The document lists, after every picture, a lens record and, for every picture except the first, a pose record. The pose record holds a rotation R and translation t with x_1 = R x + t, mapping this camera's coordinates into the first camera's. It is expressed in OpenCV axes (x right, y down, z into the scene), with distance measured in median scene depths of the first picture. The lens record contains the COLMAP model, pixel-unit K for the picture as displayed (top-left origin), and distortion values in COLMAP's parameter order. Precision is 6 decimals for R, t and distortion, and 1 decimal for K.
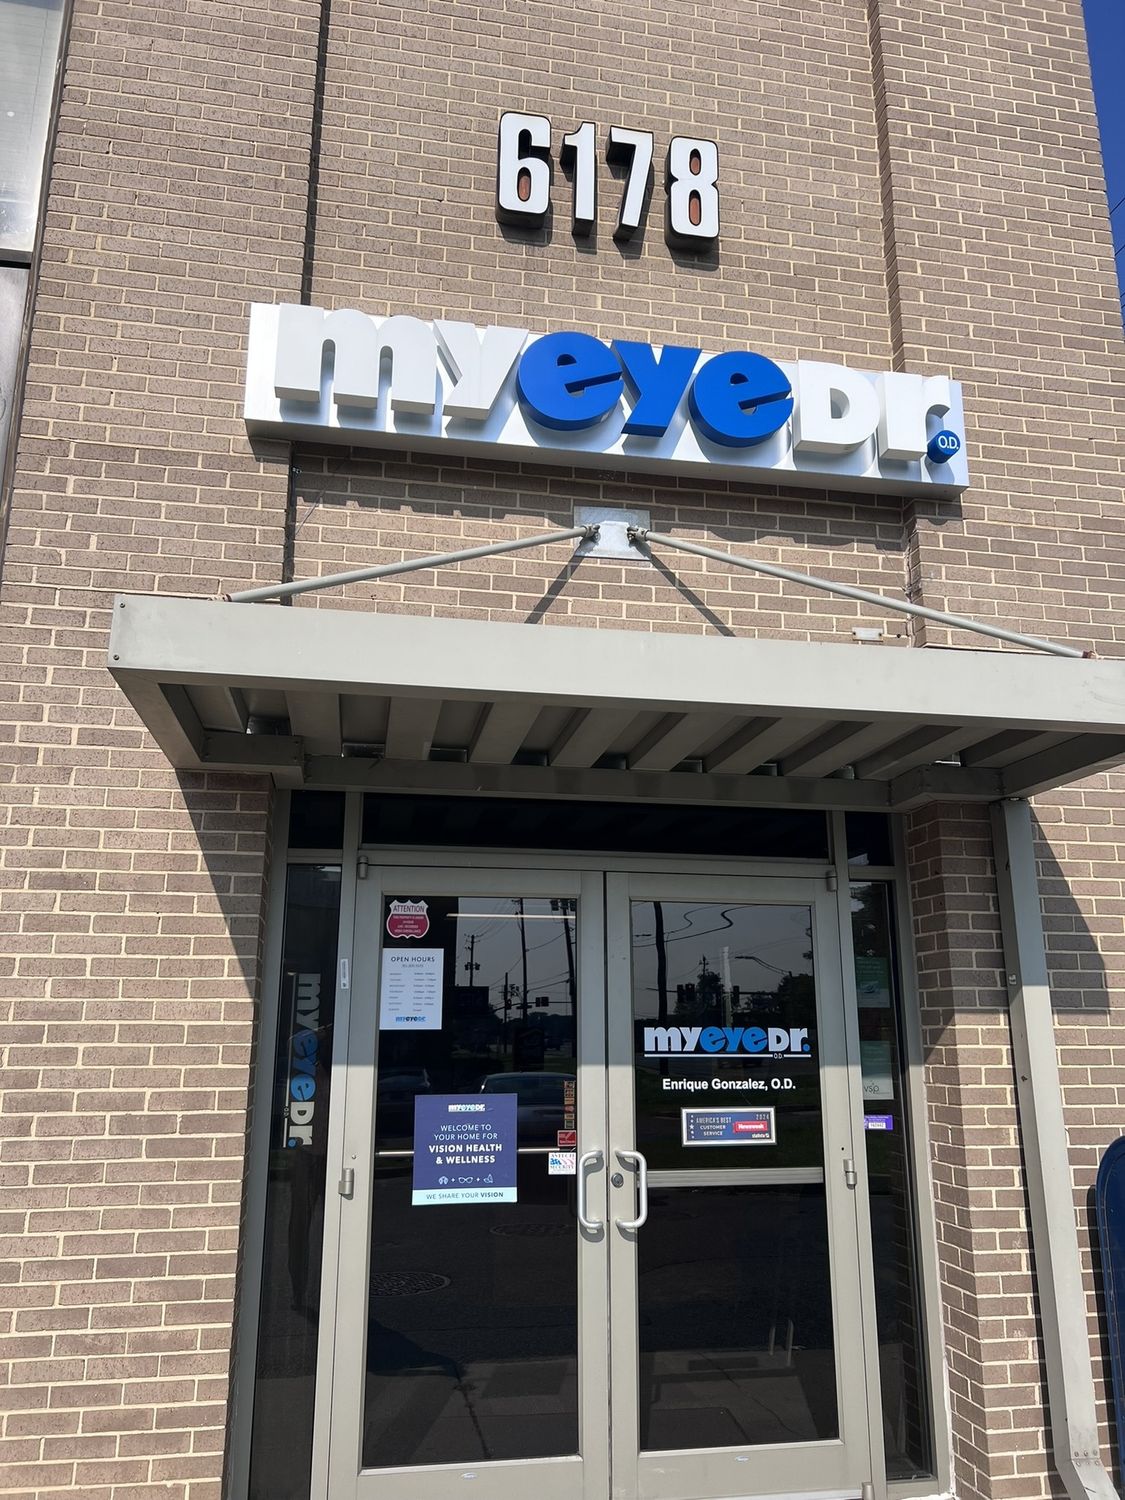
lens RADIAL K [[1116.8, 0, 561.2], [0, 1116.8, 756.9], [0, 0, 1]] dist [0.024392, -0.014719]
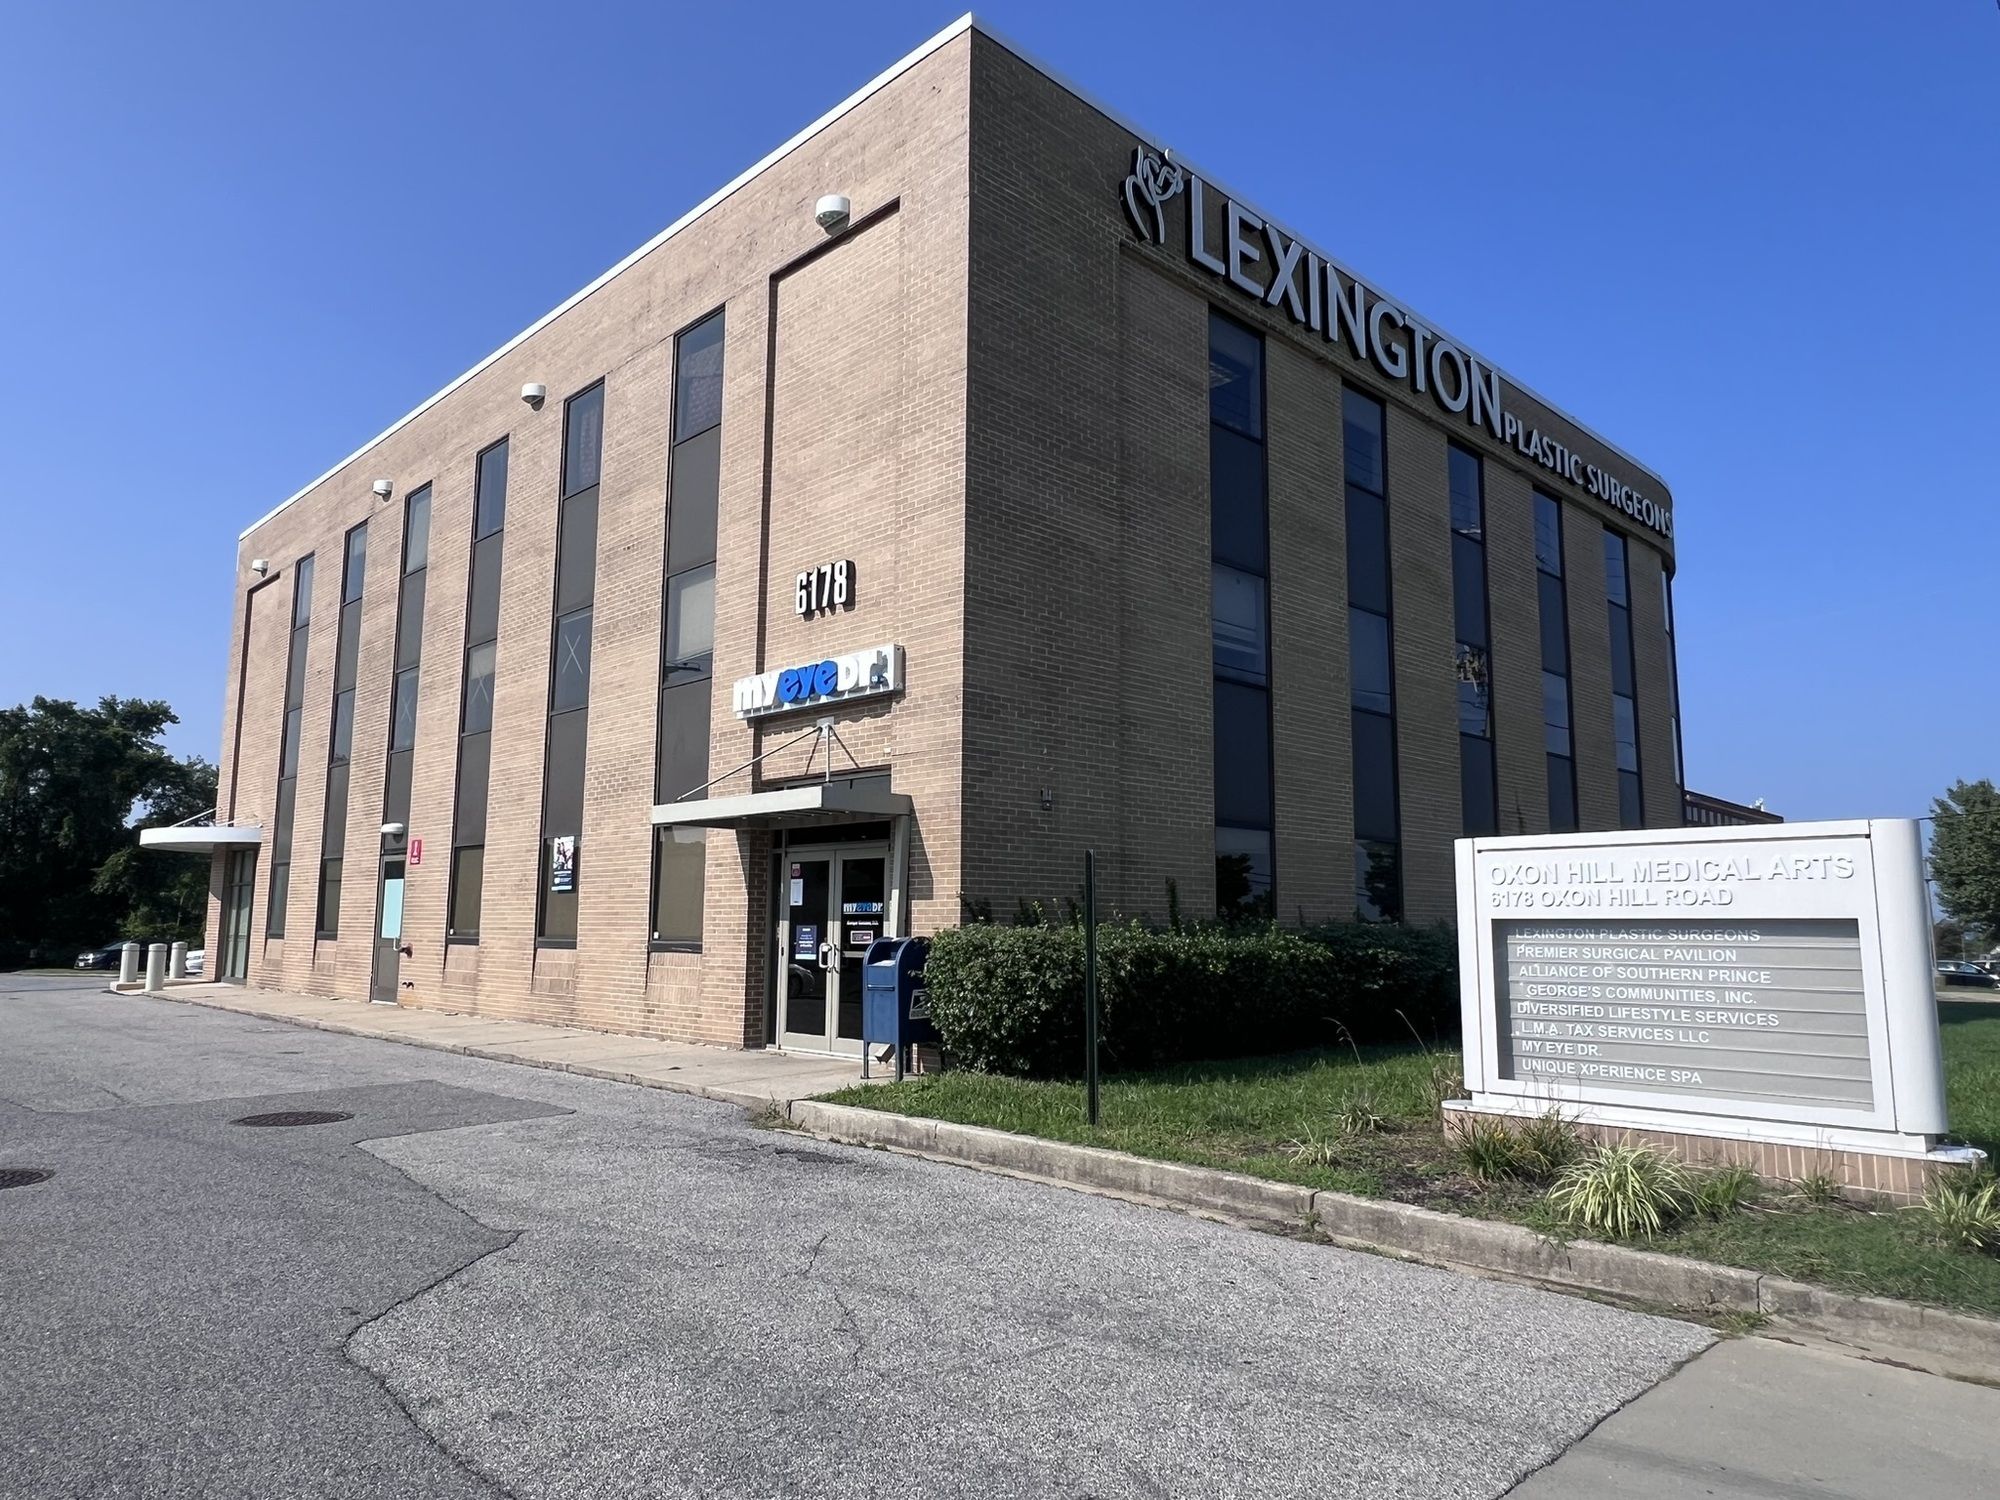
lens RADIAL K [[1300.8, 0, 1006.2], [0, 1300.8, 748.2], [0, 0, 1]] dist [-0.008168, -0.001867]
pose [[0.566181, -0.112251, -0.816602, 3.088308], [0.184674, 0.982775, -0.007052, -0.048485], [0.803327, -0.146813, 0.577158, -0.528391]]
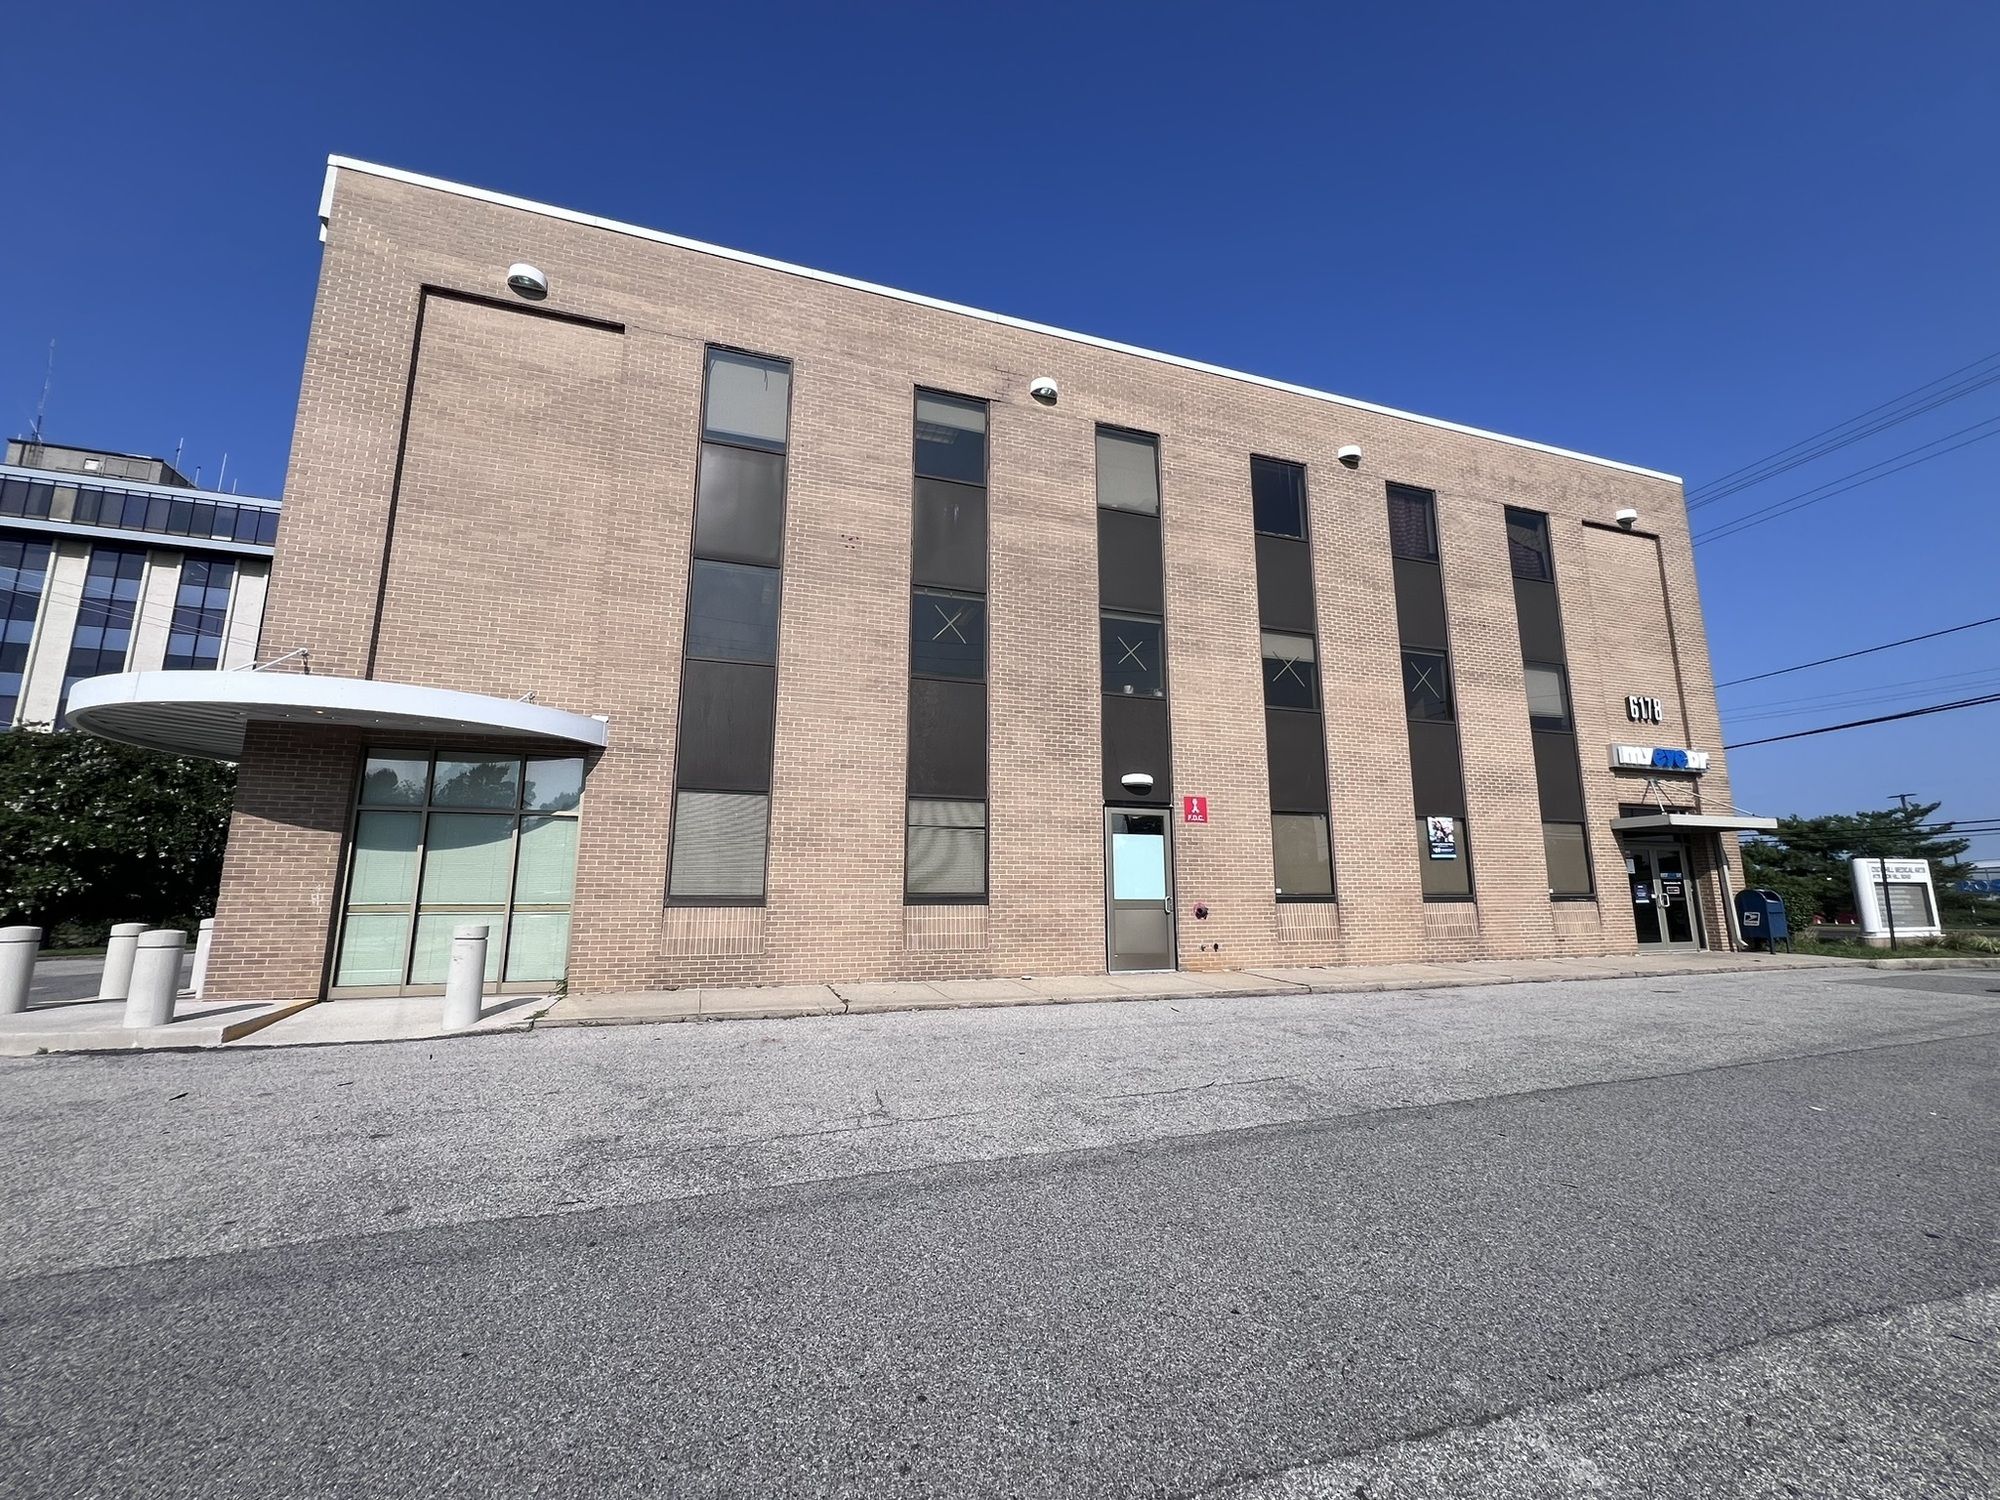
lens RADIAL K [[809.1, 0, 999.1], [0, 809.1, 755.0], [0, 0, 1]] dist [-0.000517, 0.000290]
pose [[0.989647, 0.020702, 0.142025, -3.783561], [-0.027990, 0.998381, 0.049512, -0.454171], [-0.140770, -0.052975, 0.988624, -2.495459]]
